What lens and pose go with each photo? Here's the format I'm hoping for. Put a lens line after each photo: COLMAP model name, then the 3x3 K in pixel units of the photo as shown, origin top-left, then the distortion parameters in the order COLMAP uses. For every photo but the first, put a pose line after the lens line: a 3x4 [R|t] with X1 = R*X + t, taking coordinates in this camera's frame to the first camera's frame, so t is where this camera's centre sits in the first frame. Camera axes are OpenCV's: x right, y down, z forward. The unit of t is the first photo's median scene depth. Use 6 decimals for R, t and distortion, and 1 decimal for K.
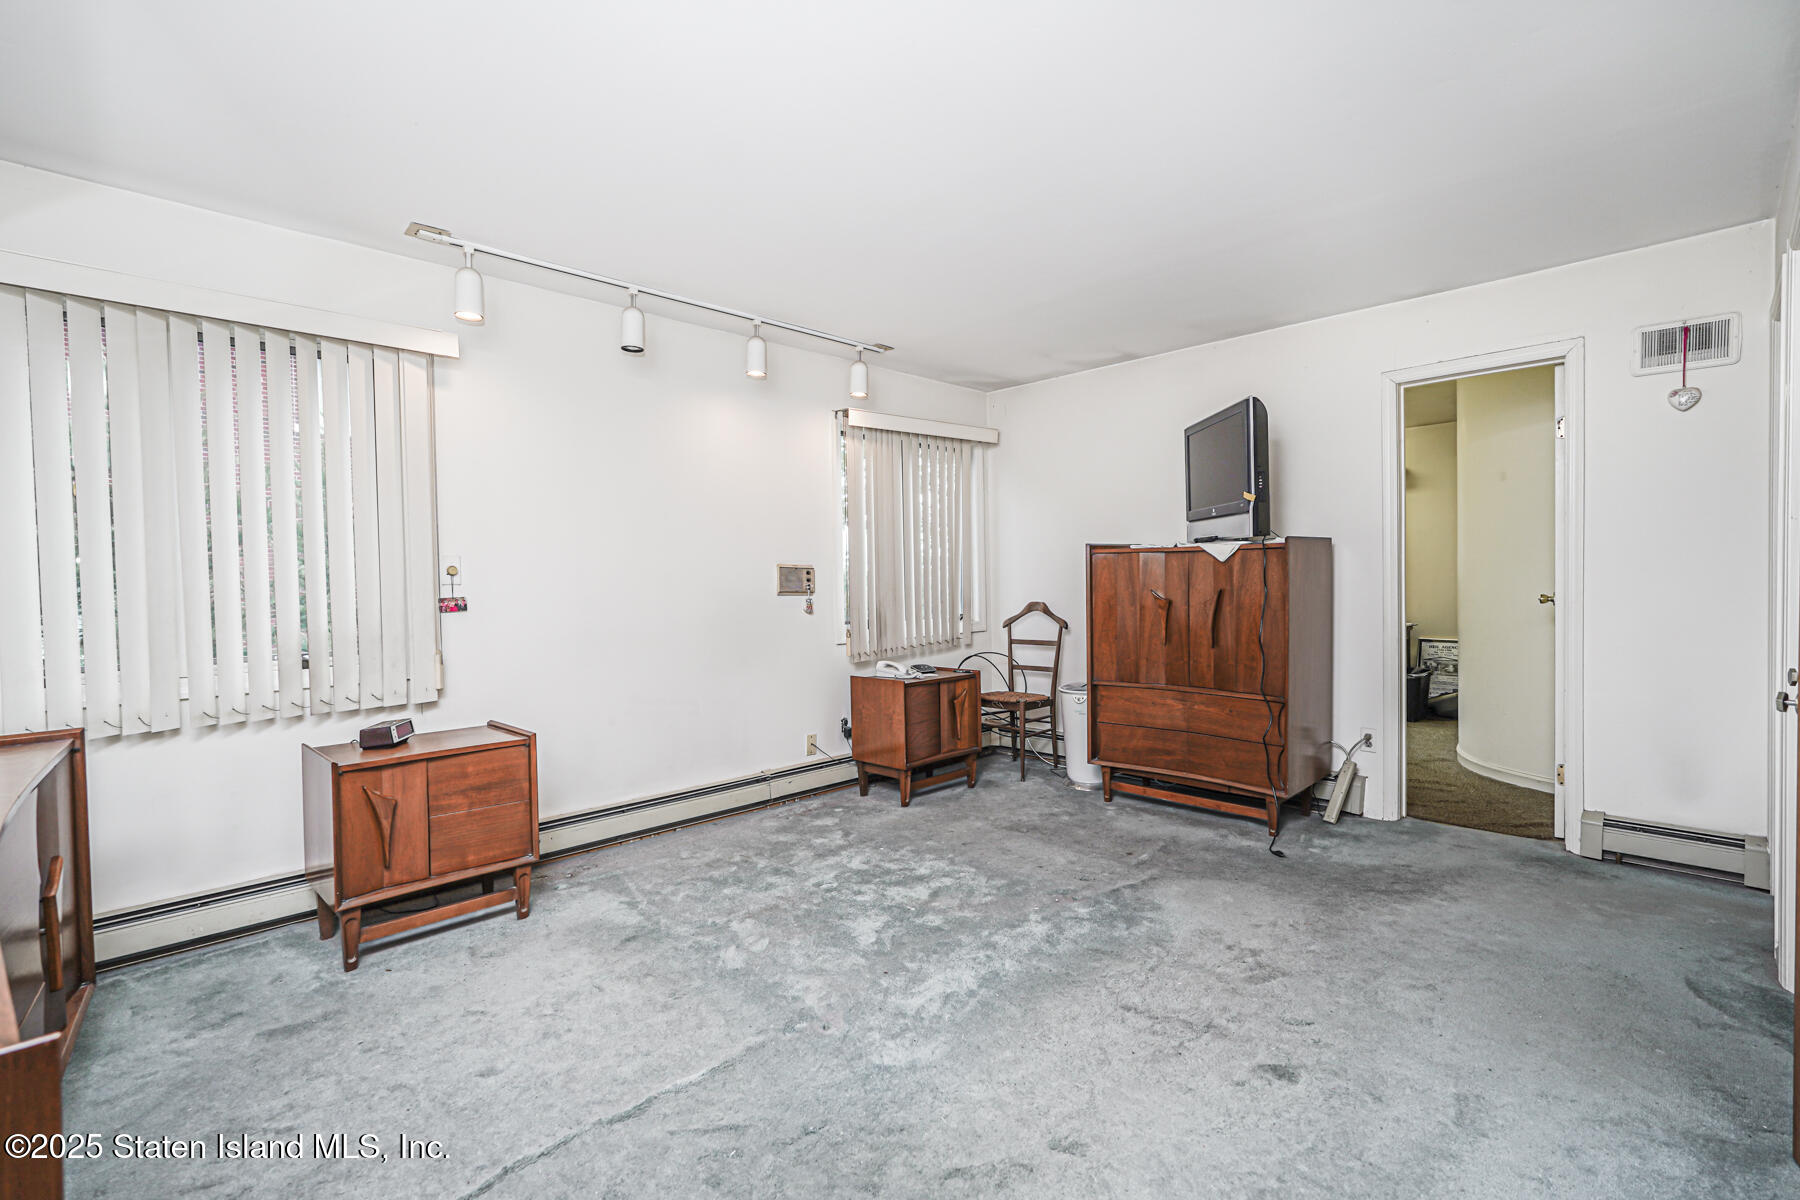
lens RADIAL K [[818.6, 0, 900.0], [0, 818.6, 600.0], [0, 0, 1]] dist [-0.021279, 0.012763]
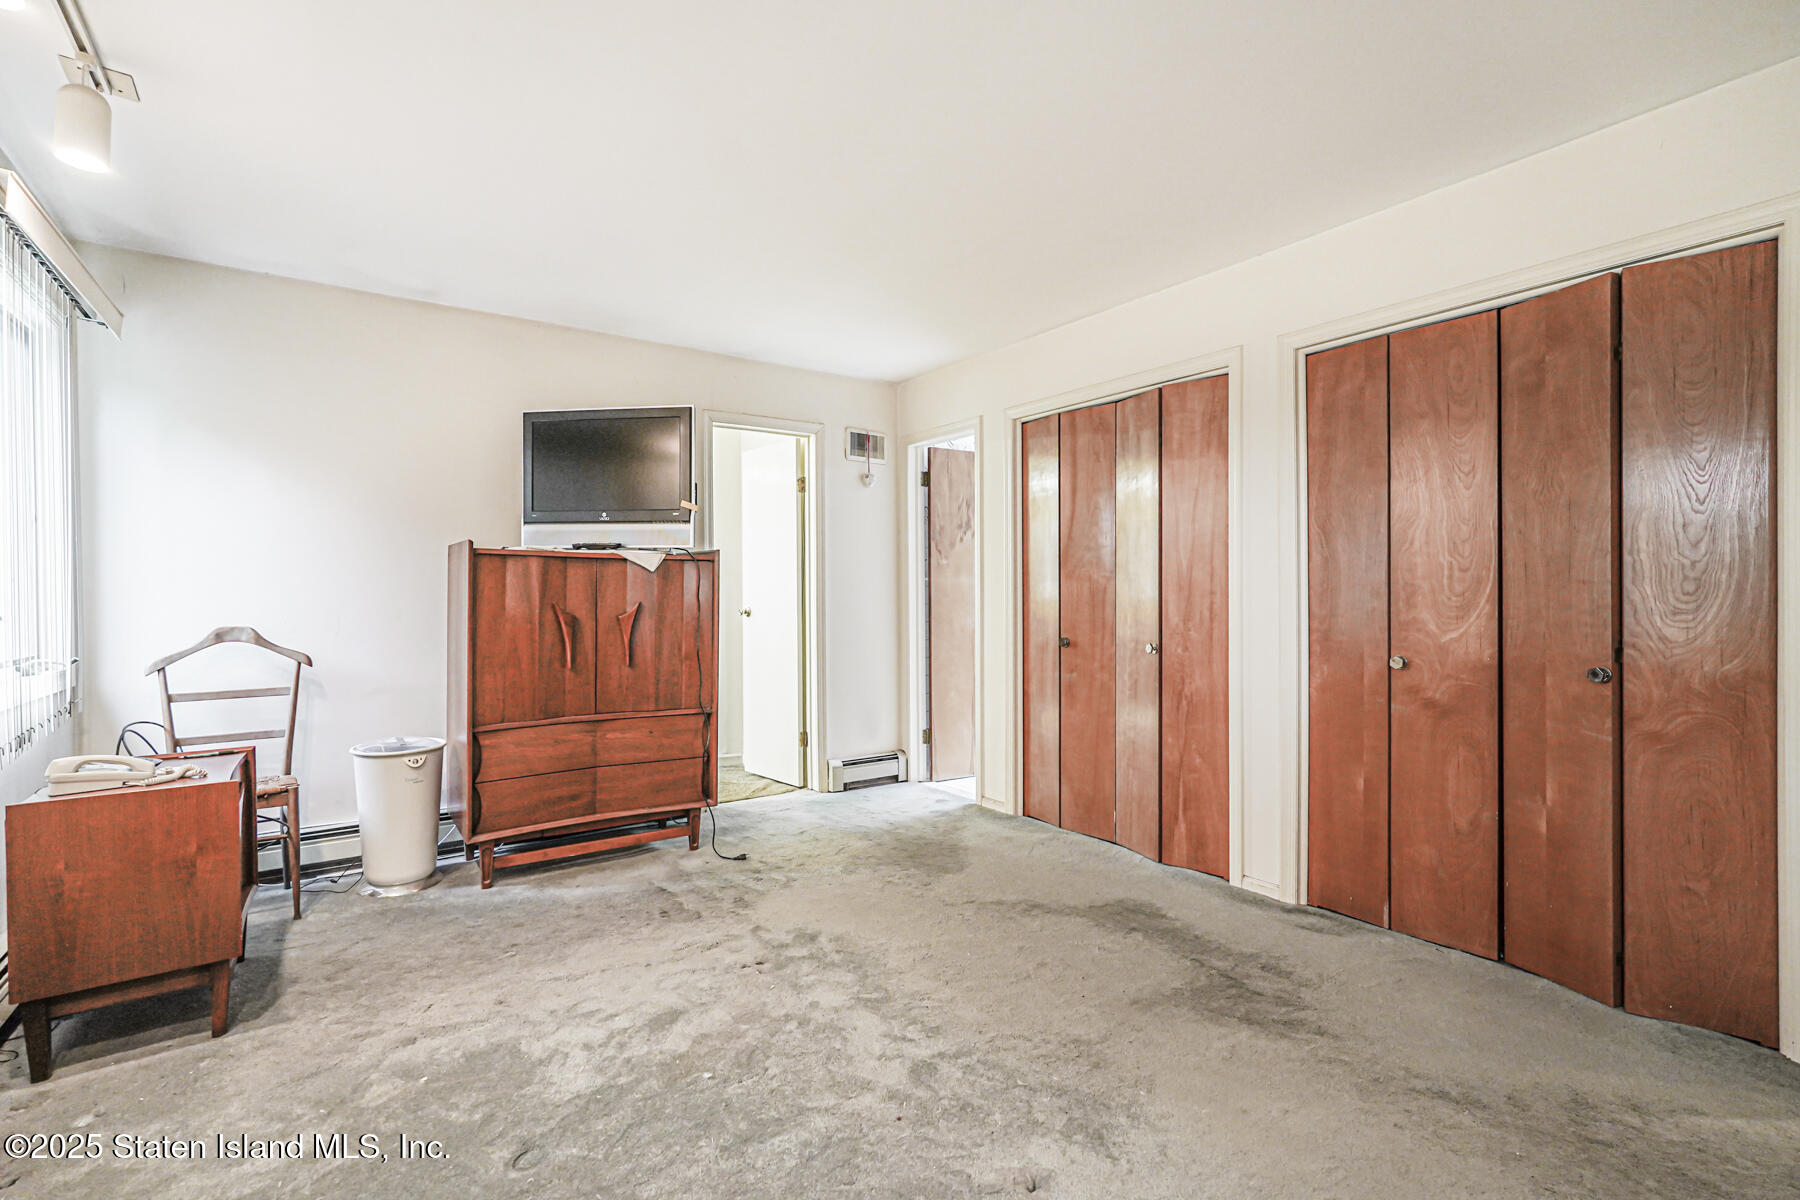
lens RADIAL K [[818.6, 0, 900.0], [0, 818.6, 600.0], [0, 0, 1]] dist [-0.021279, 0.012763]
pose [[0.174149, 0.012812, 0.984636, -0.423373], [0.027814, 0.999452, -0.017924, 0.008678], [-0.984326, 0.030508, 0.173697, 0.503742]]
